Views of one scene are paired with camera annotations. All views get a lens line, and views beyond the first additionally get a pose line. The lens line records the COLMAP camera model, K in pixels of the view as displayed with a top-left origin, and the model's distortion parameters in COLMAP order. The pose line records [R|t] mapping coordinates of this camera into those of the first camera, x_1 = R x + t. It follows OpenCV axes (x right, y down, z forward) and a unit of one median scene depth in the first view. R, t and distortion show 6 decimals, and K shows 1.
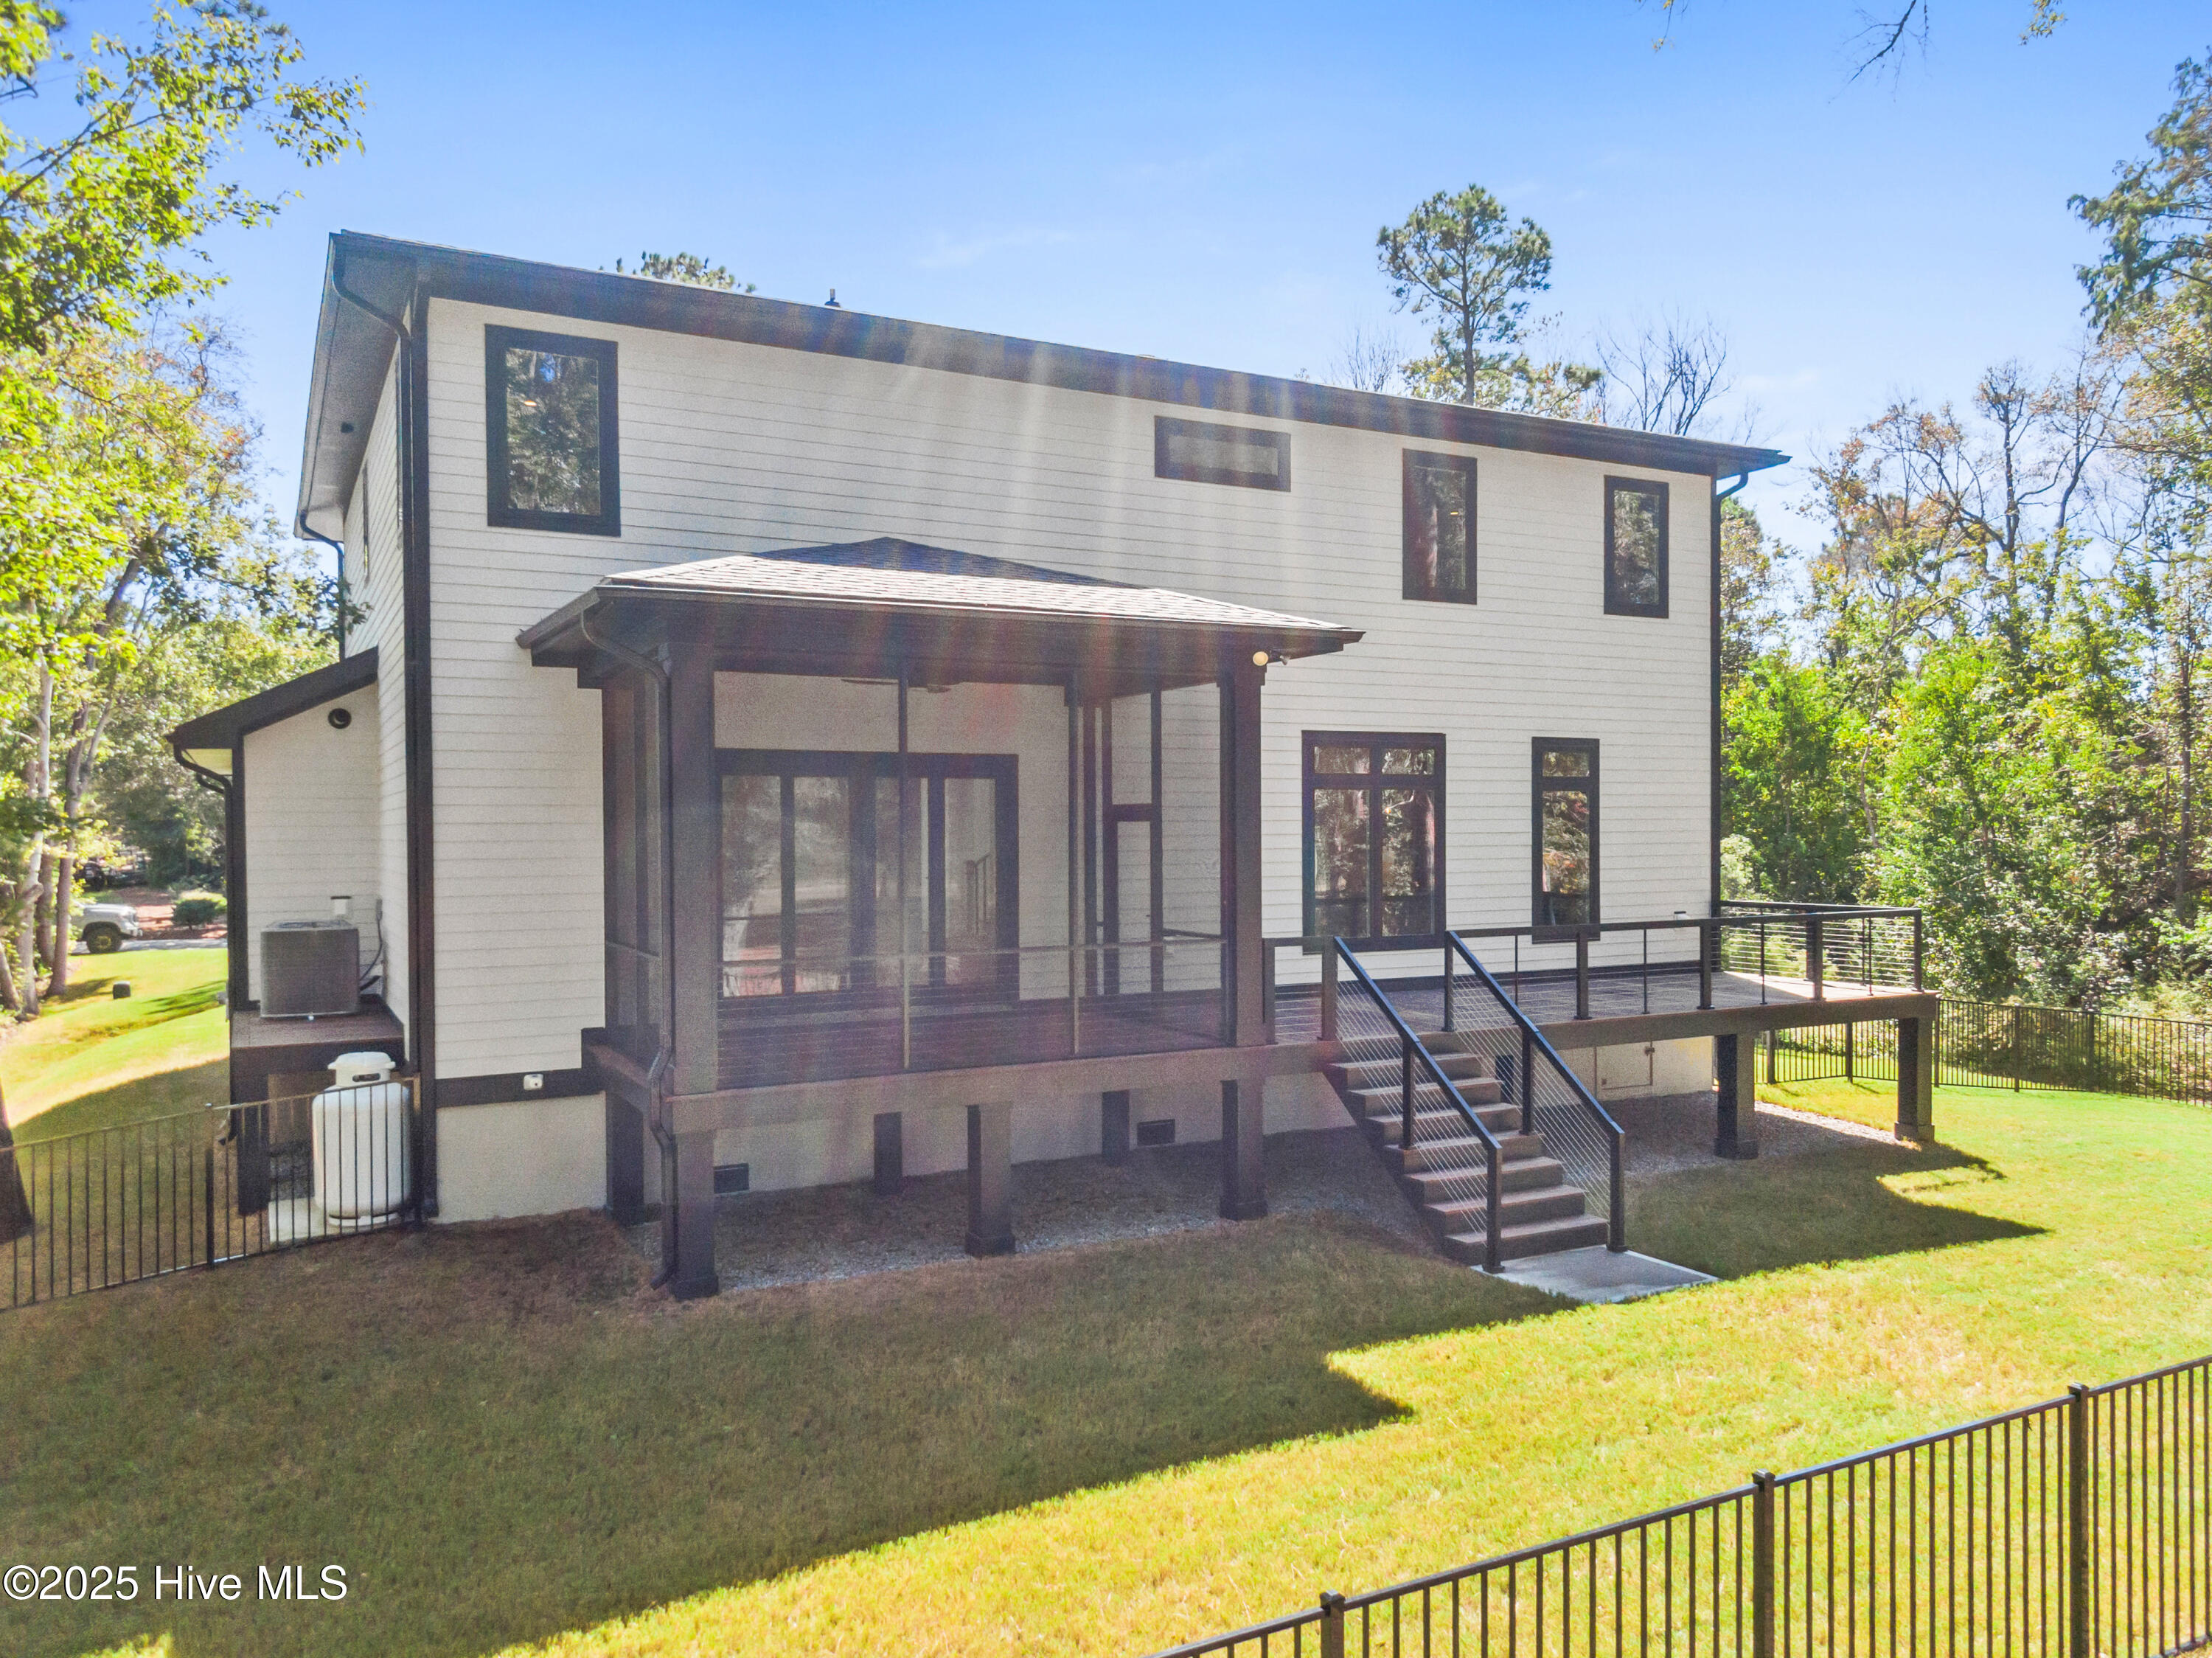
lens RADIAL K [[1615.2, 0, 1113.0], [0, 1615.2, 832.6], [0, 0, 1]] dist [0.030887, -0.049535]
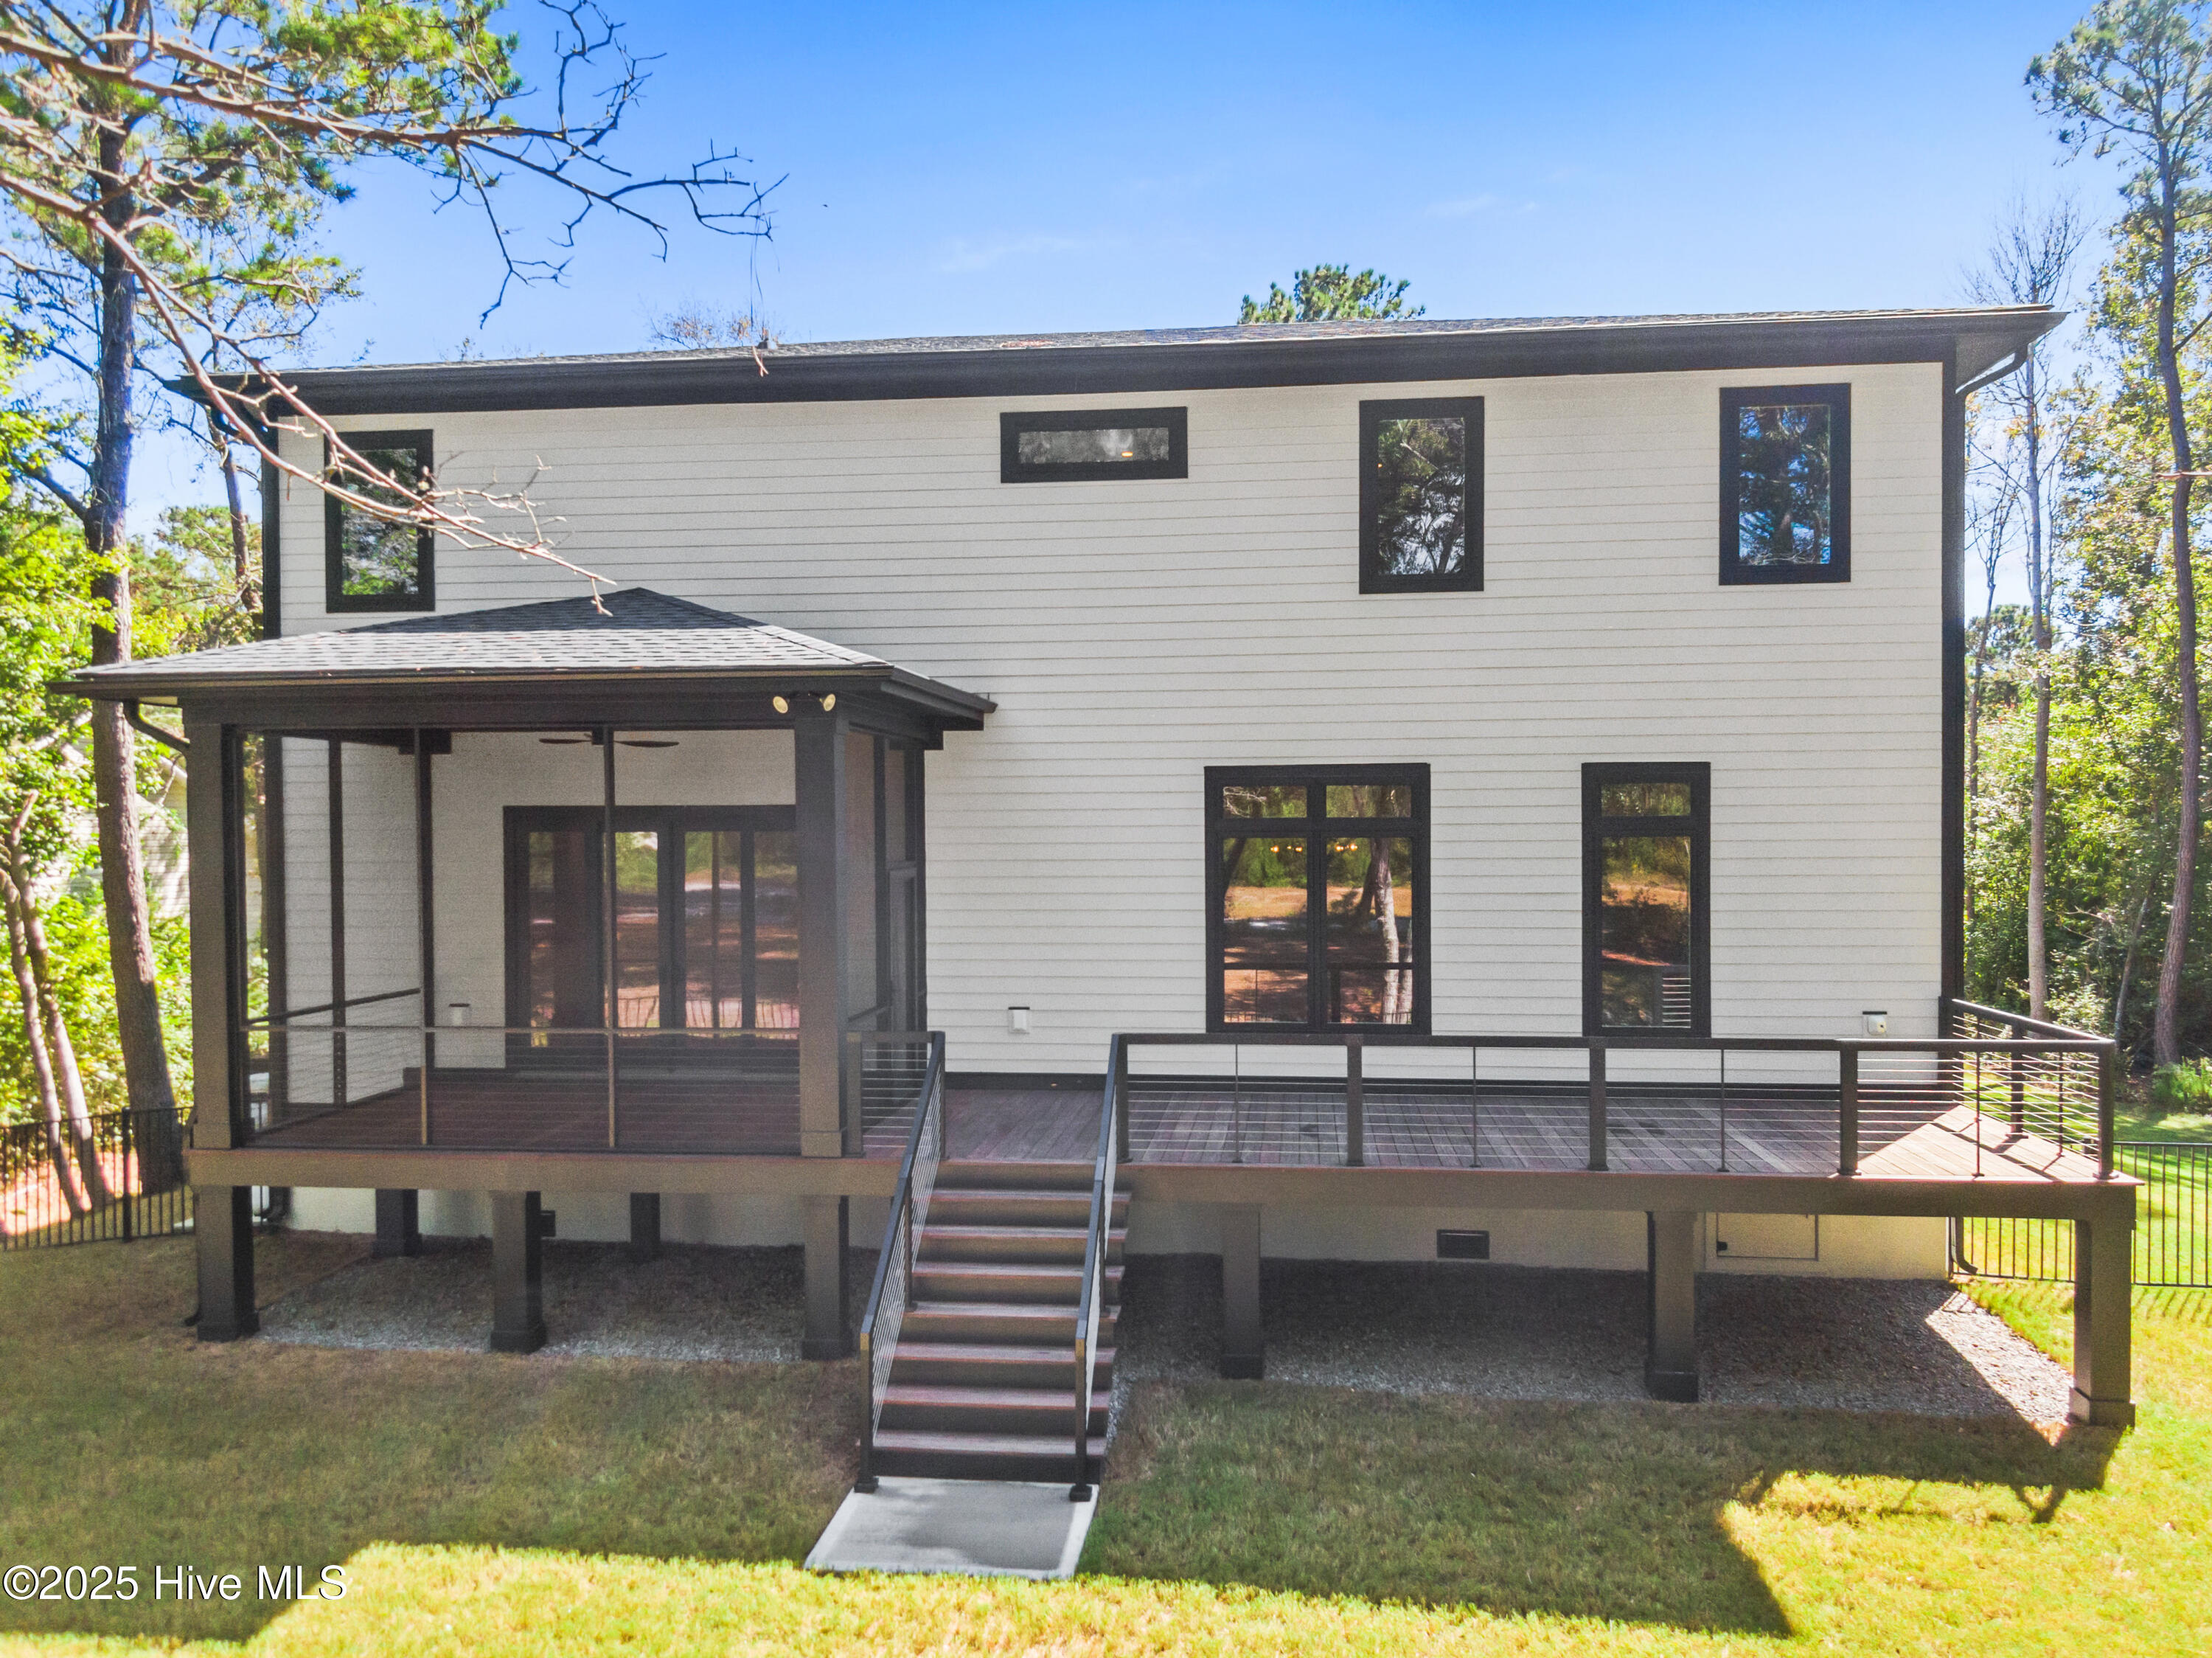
lens RADIAL K [[1615.2, 0, 1113.0], [0, 1615.2, 832.6], [0, 0, 1]] dist [0.030887, -0.049535]
pose [[0.826963, 0.002488, -0.562252, 0.685307], [-0.000129, 0.999991, 0.004235, -0.042419], [0.562257, -0.003429, 0.826955, 0.376884]]
